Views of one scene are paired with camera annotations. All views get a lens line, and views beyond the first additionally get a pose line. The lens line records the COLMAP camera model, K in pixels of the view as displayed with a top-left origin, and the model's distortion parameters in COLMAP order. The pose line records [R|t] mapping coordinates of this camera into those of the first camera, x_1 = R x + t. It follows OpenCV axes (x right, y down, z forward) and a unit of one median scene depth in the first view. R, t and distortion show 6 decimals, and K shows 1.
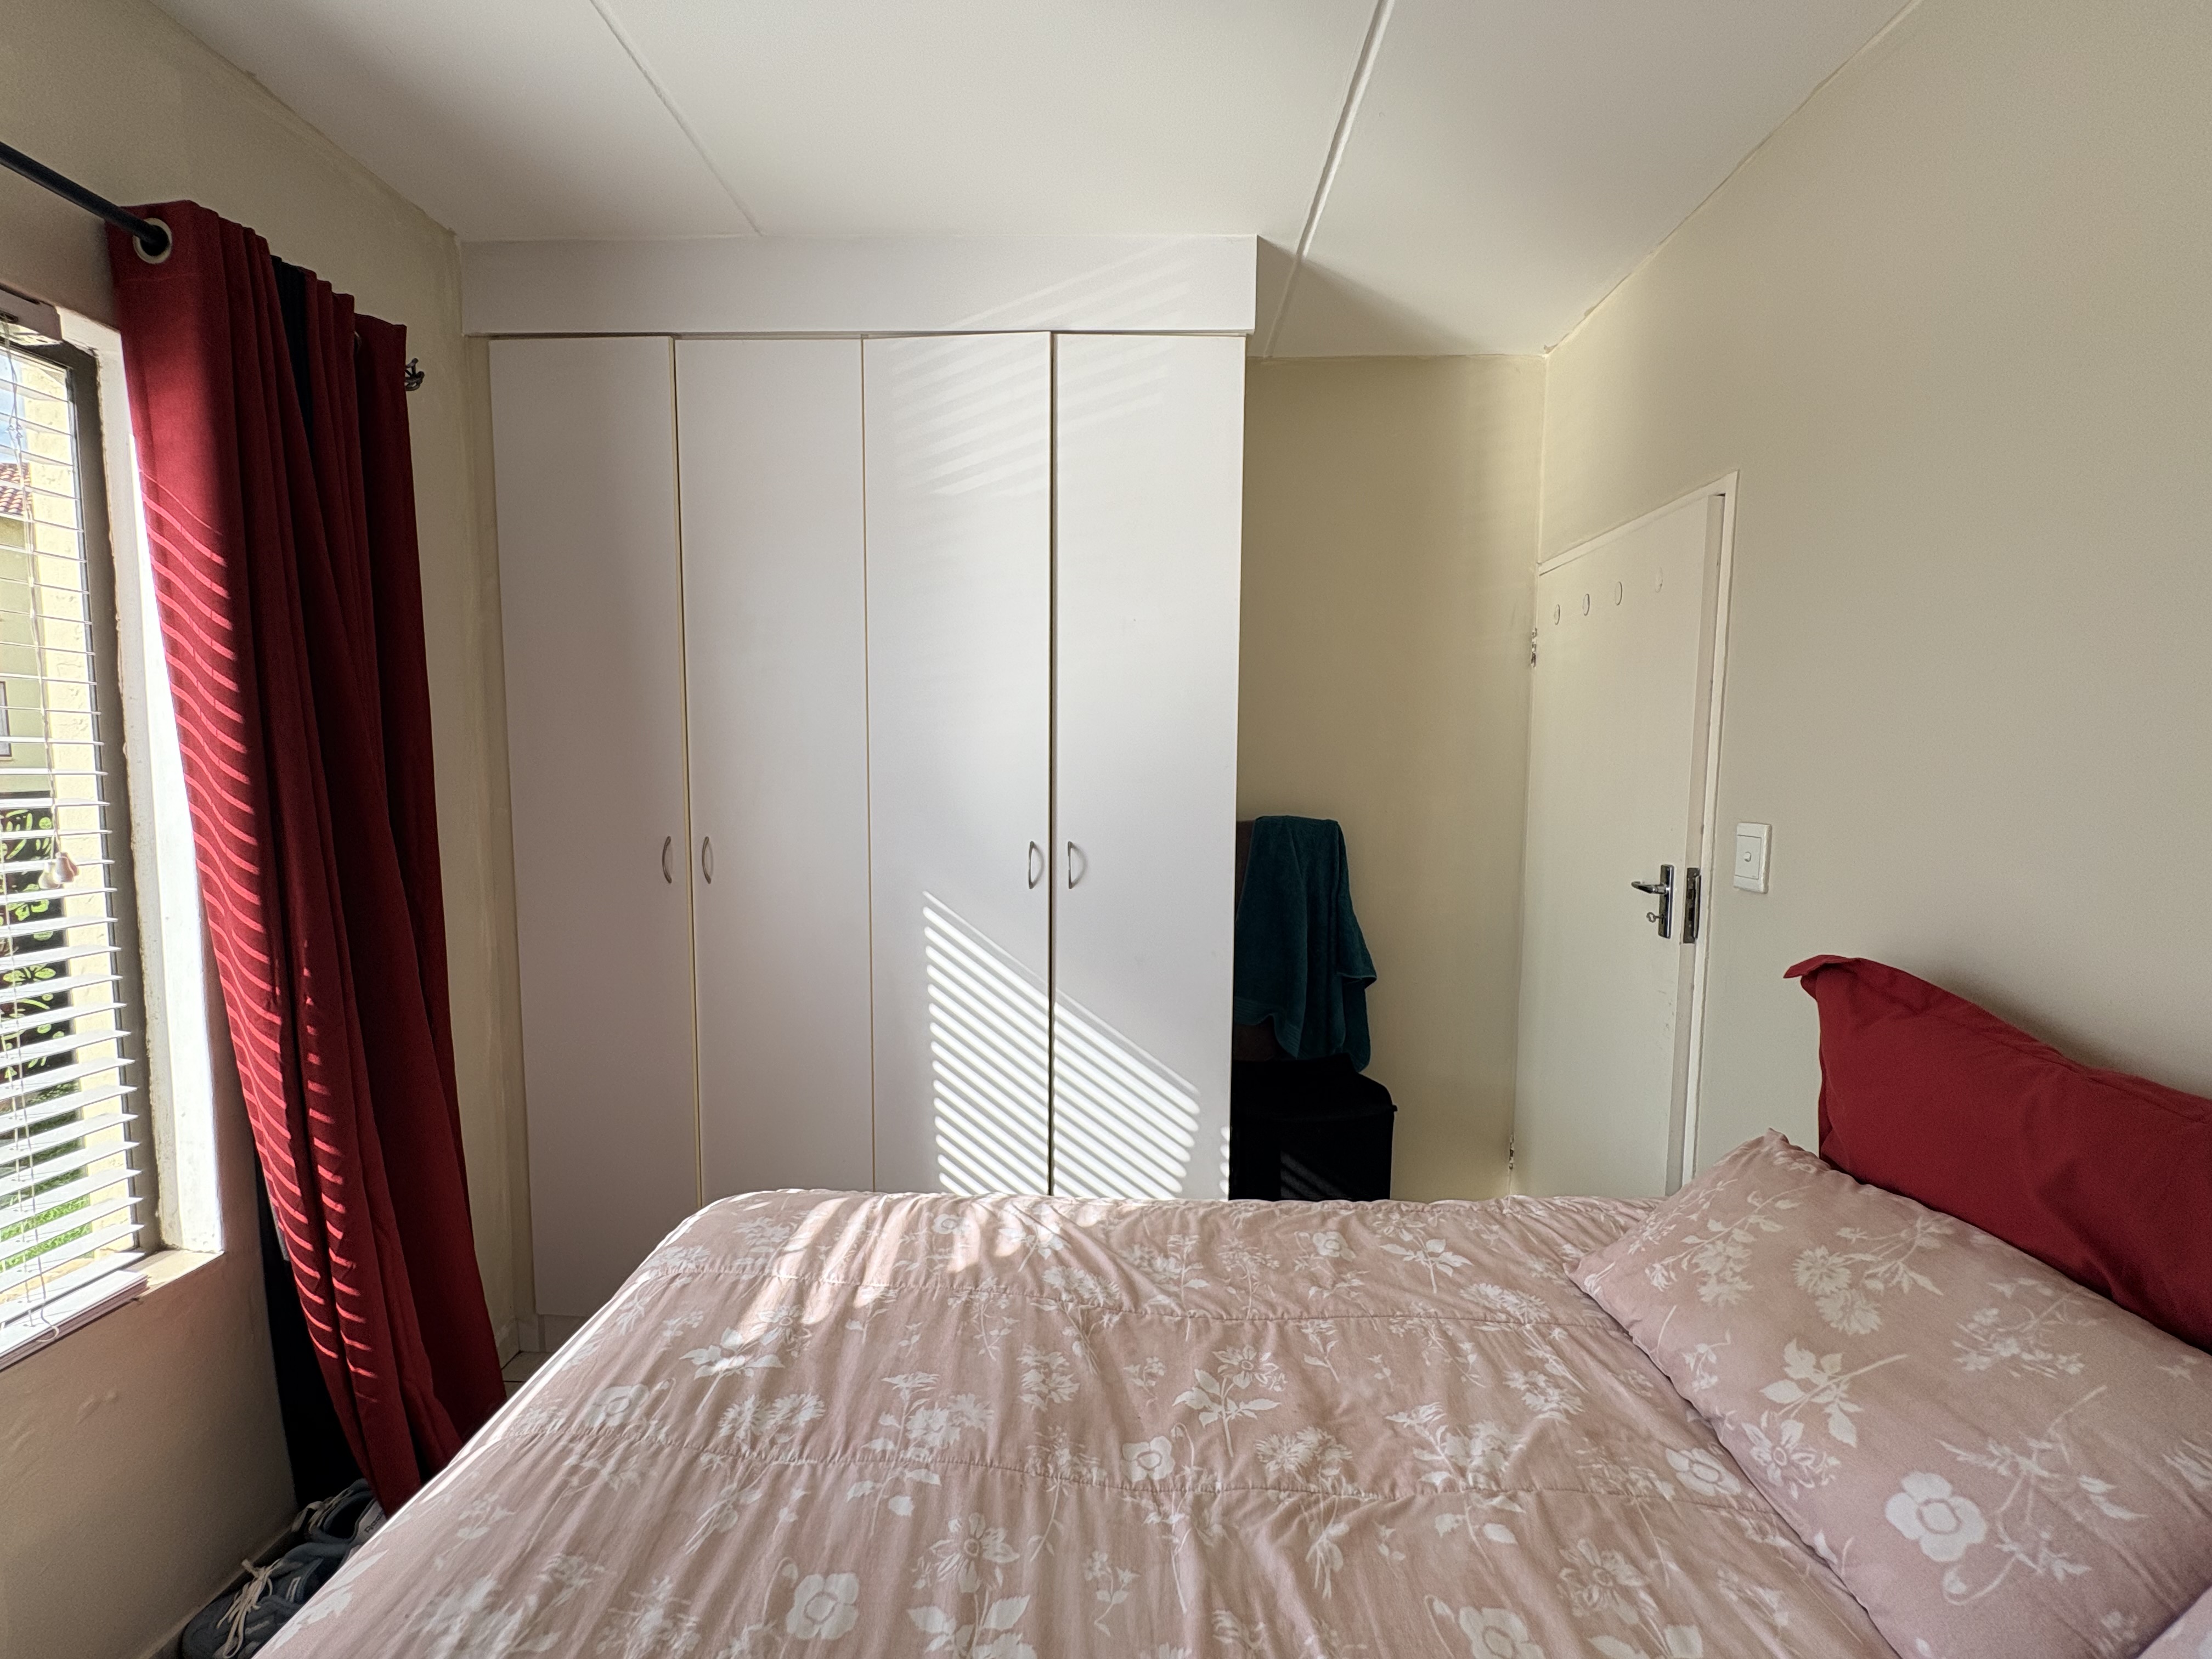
lens RADIAL K [[883.4, 0, 1105.3], [0, 883.4, 825.6], [0, 0, 1]] dist [0.001351, -0.000083]
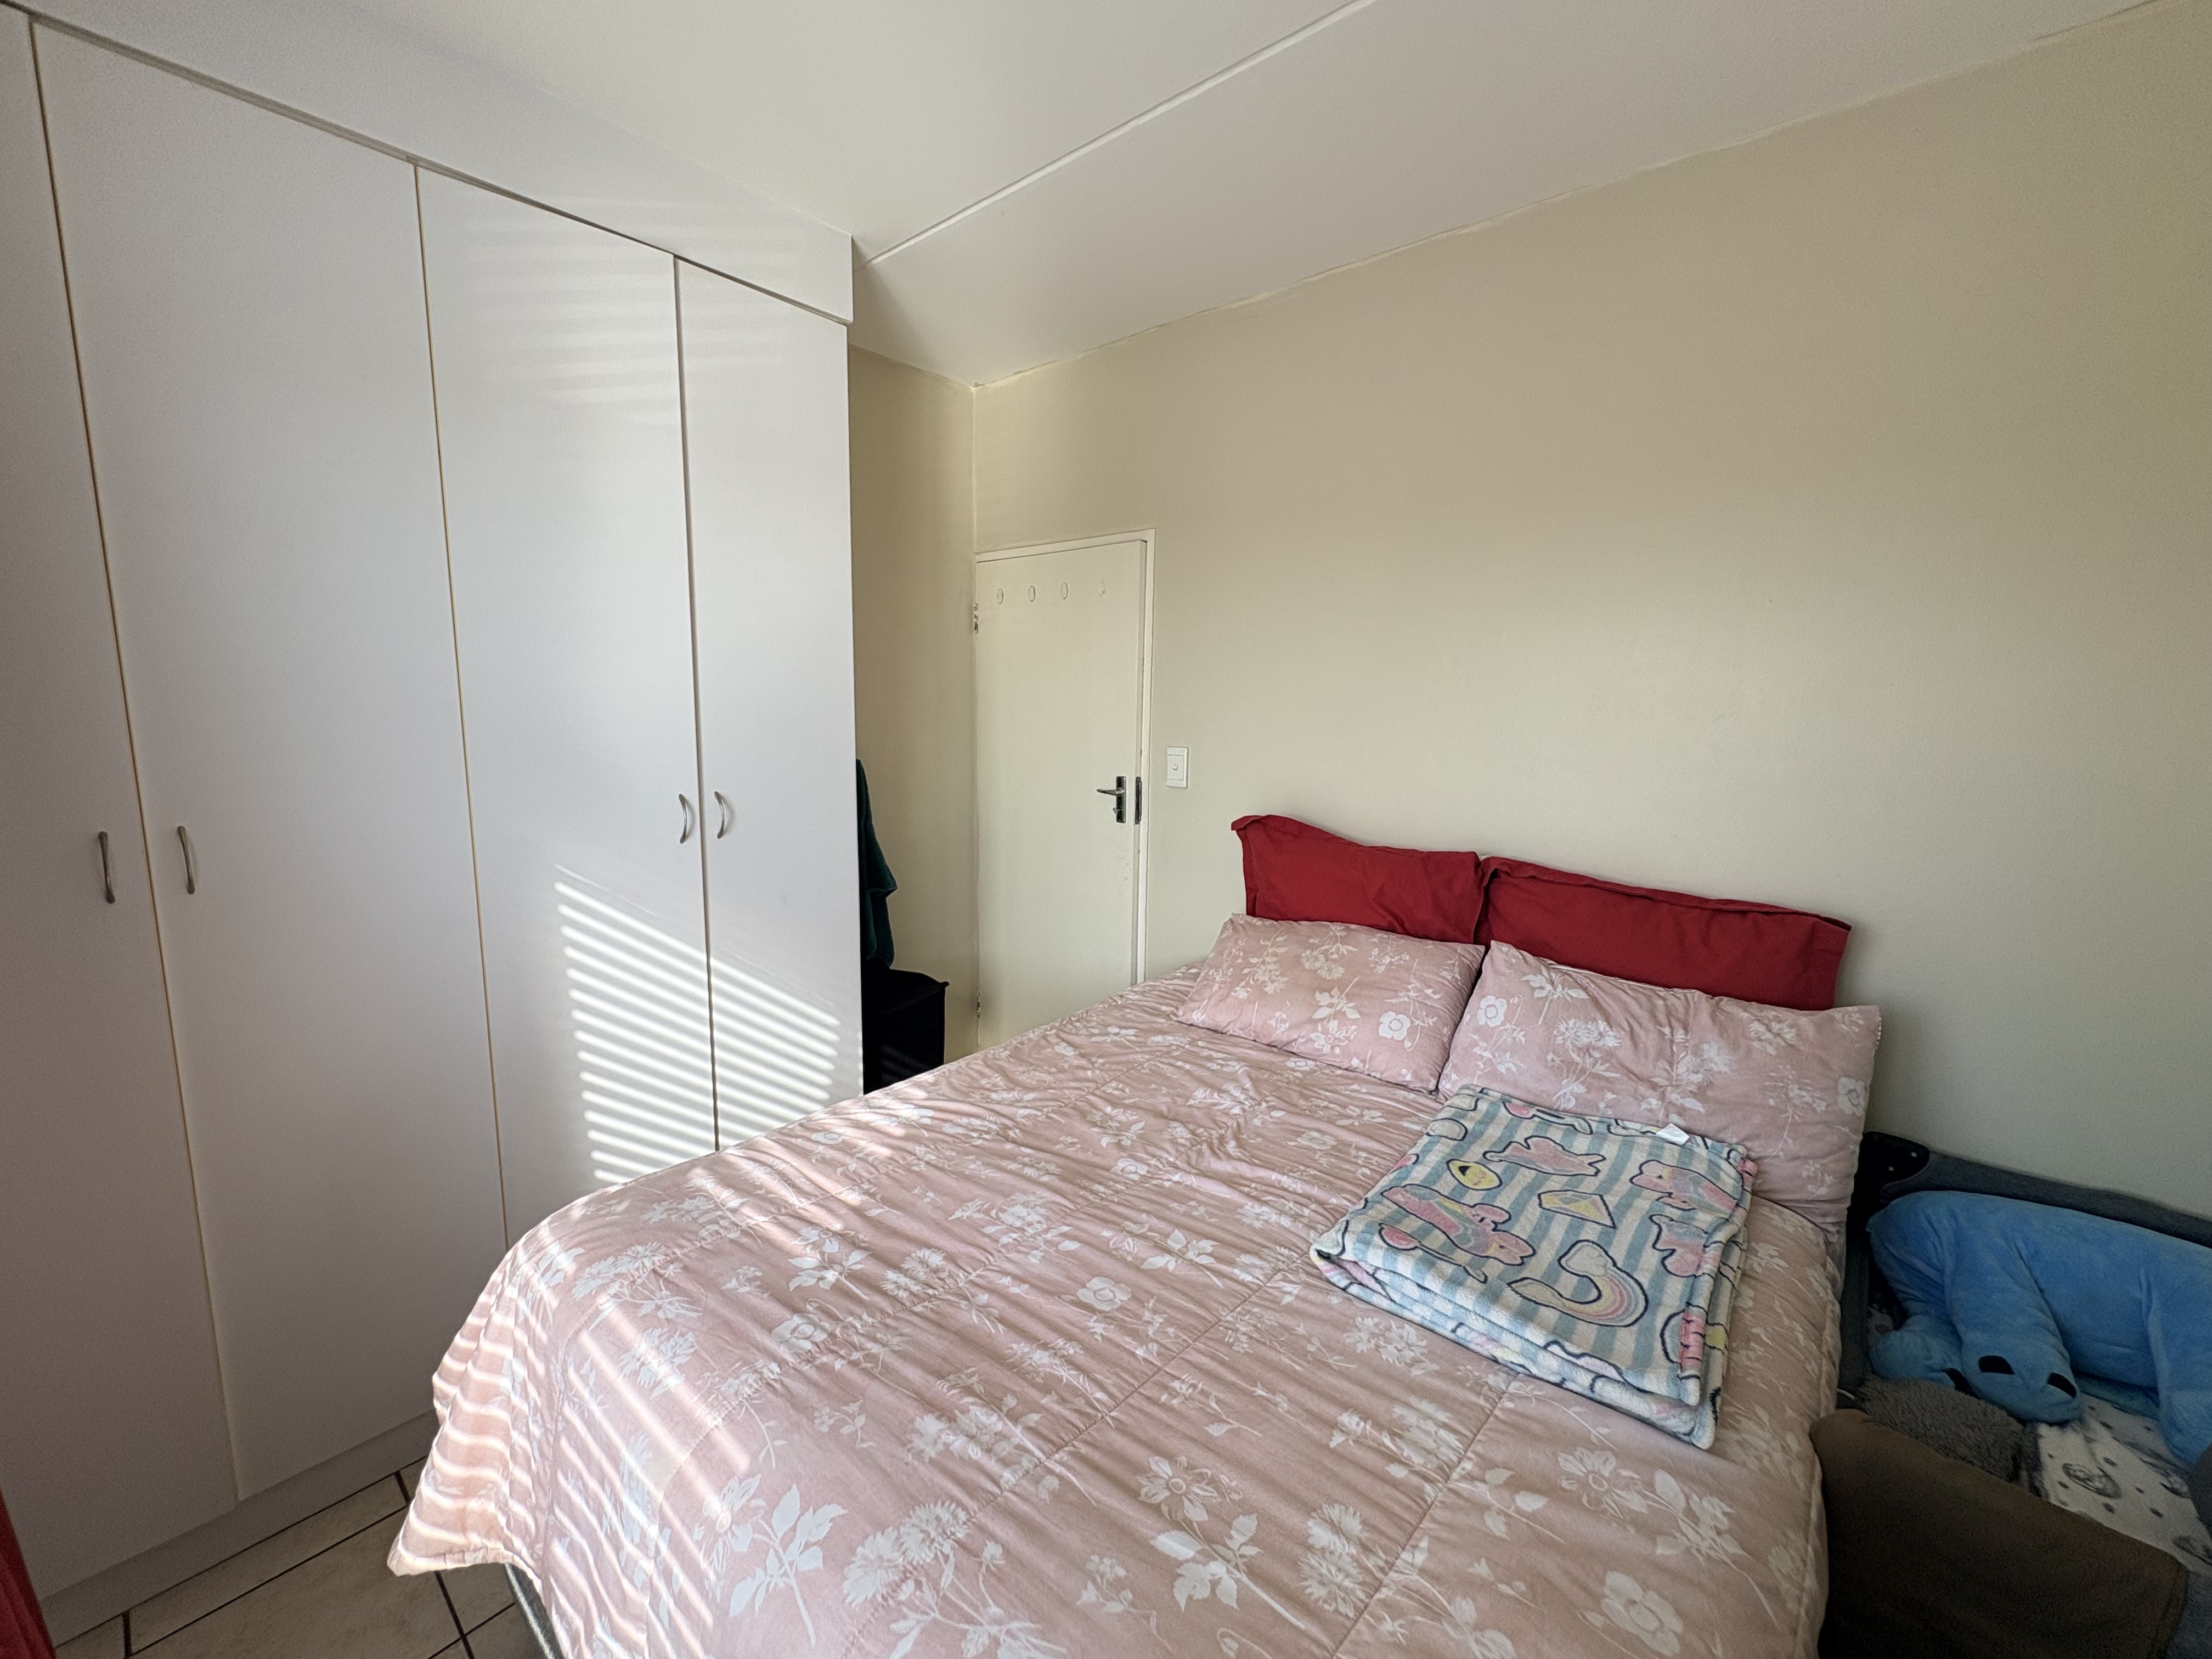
lens RADIAL K [[883.4, 0, 1105.3], [0, 883.4, 825.6], [0, 0, 1]] dist [0.001351, -0.000083]
pose [[0.635462, -0.105915, 0.764834, -0.916856], [0.049227, 0.994089, 0.096763, -0.033820], [-0.770562, -0.023839, 0.636920, 0.043087]]
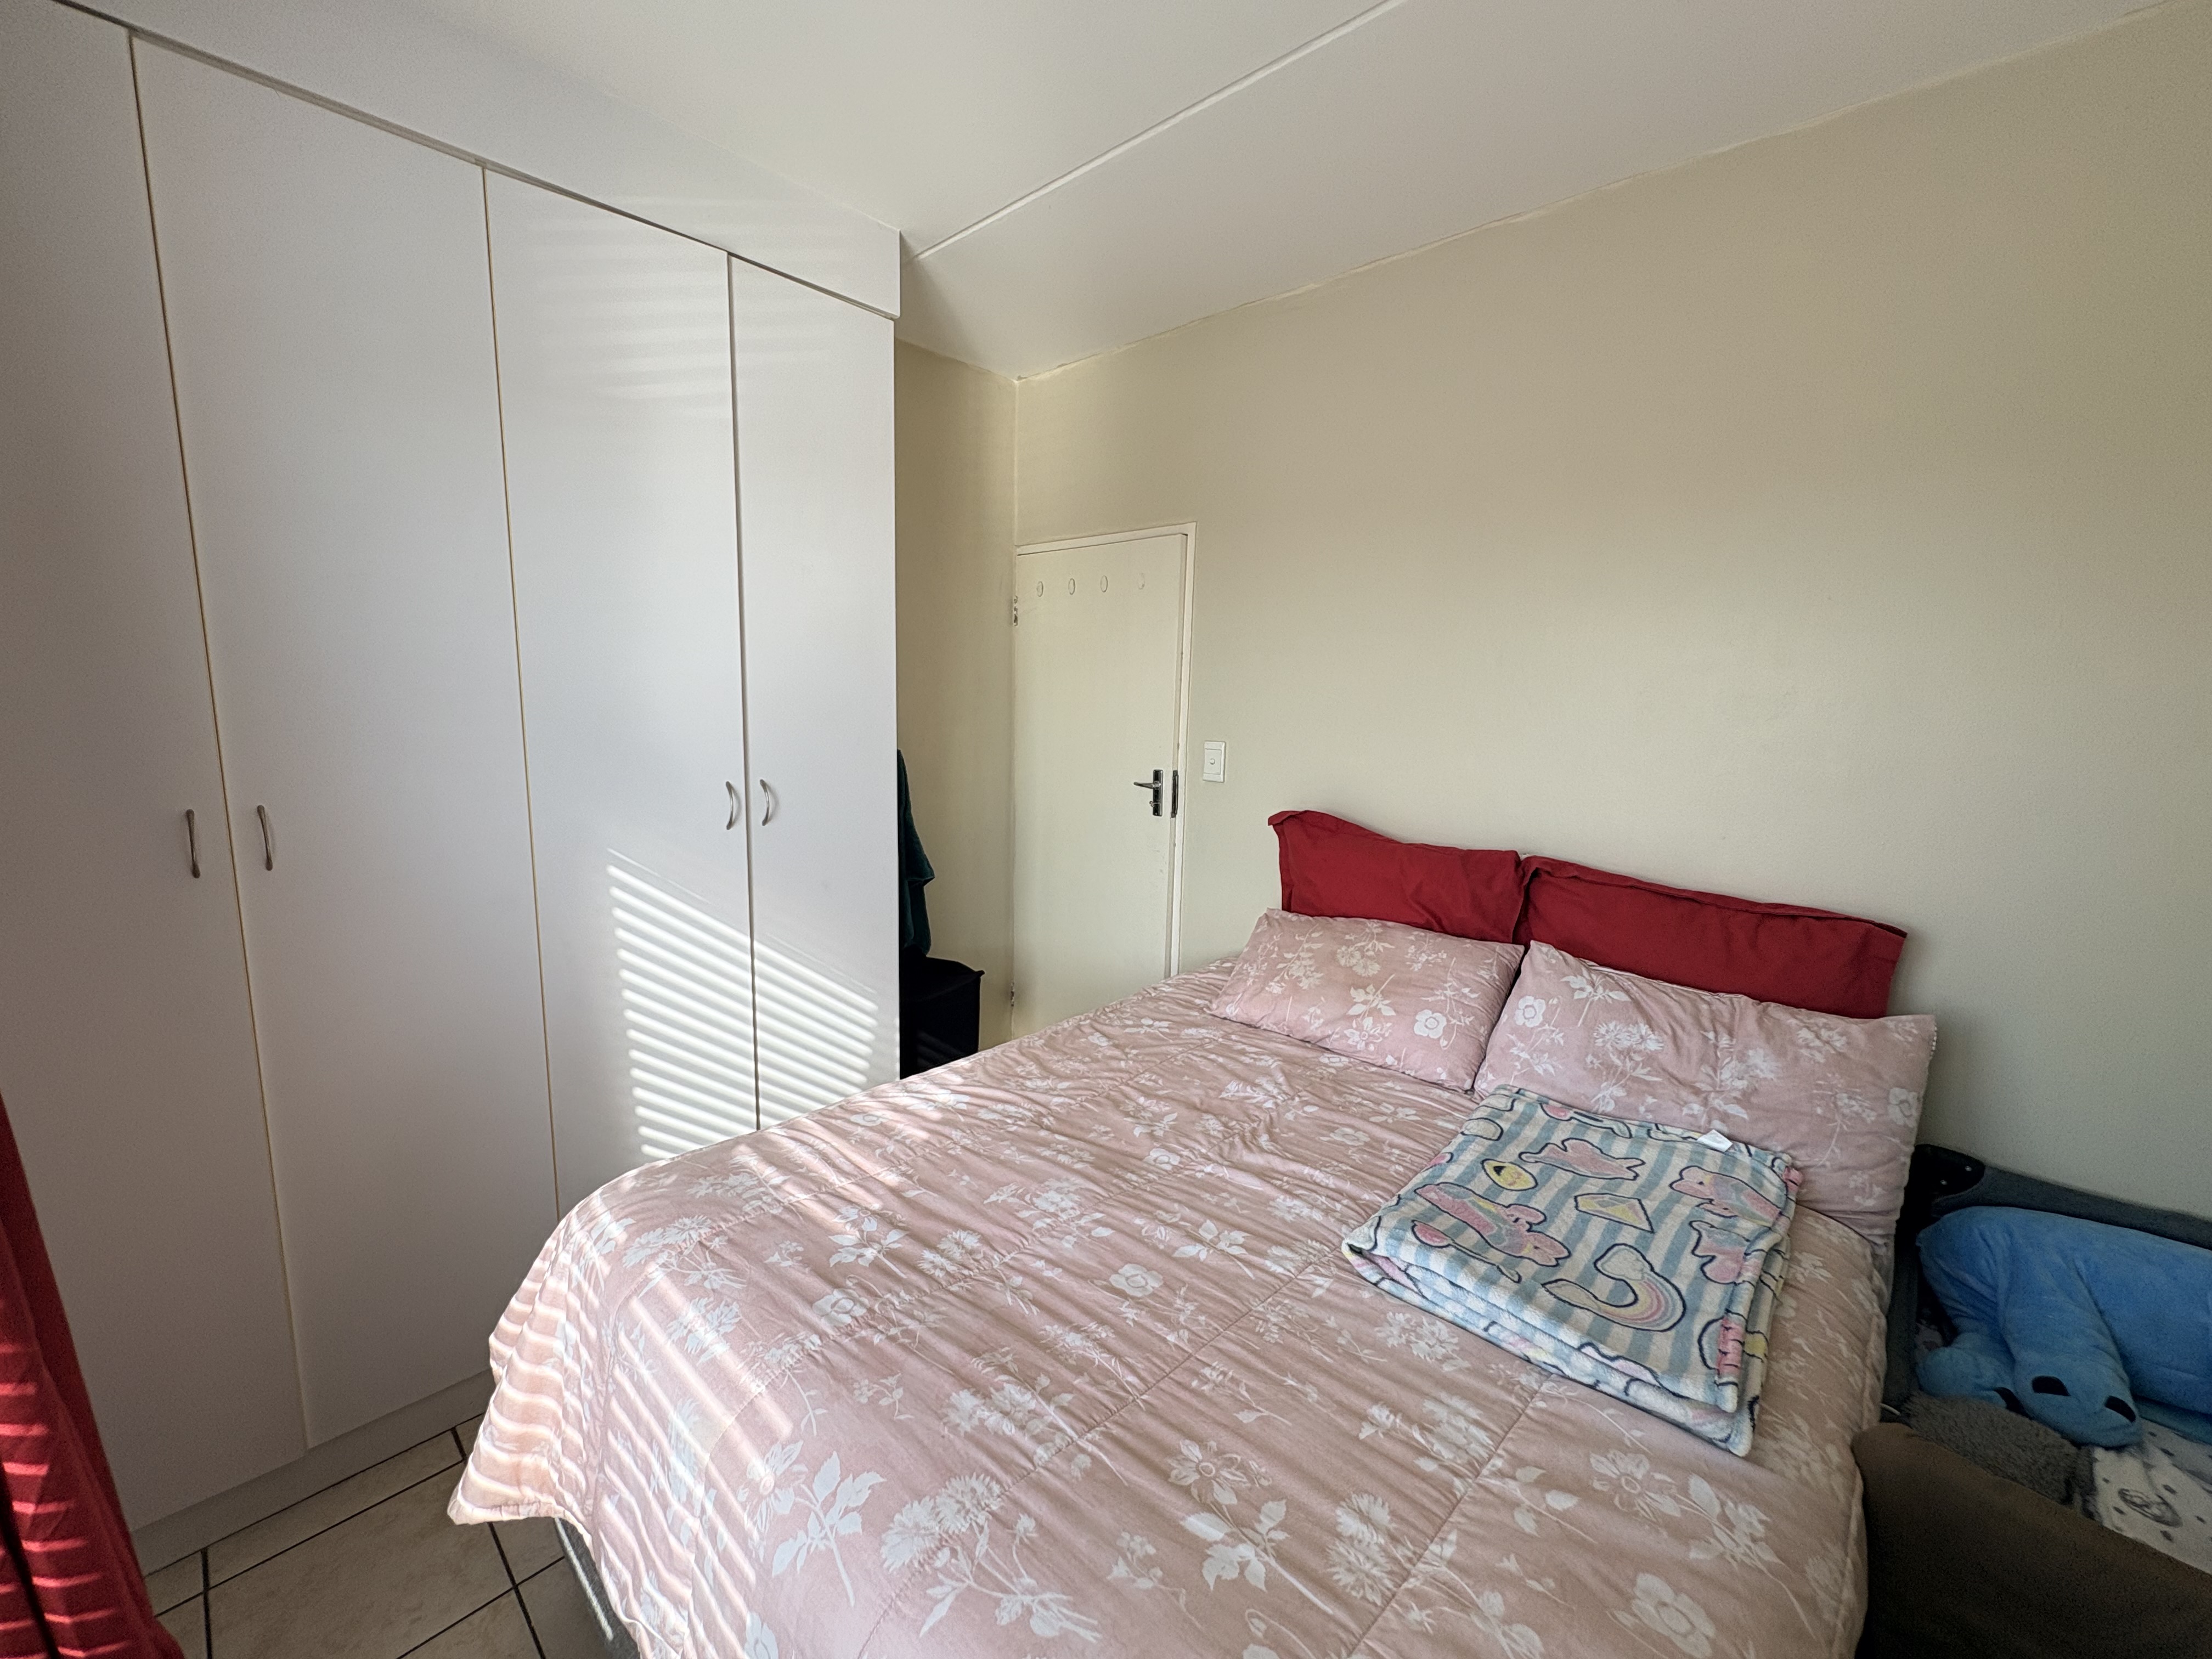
lens RADIAL K [[883.4, 0, 1105.3], [0, 883.4, 825.6], [0, 0, 1]] dist [0.001351, -0.000083]
pose [[0.665792, -0.101772, 0.739164, -0.928512], [0.037700, 0.993977, 0.102898, -0.034171], [-0.745184, -0.040642, 0.665619, 0.041509]]
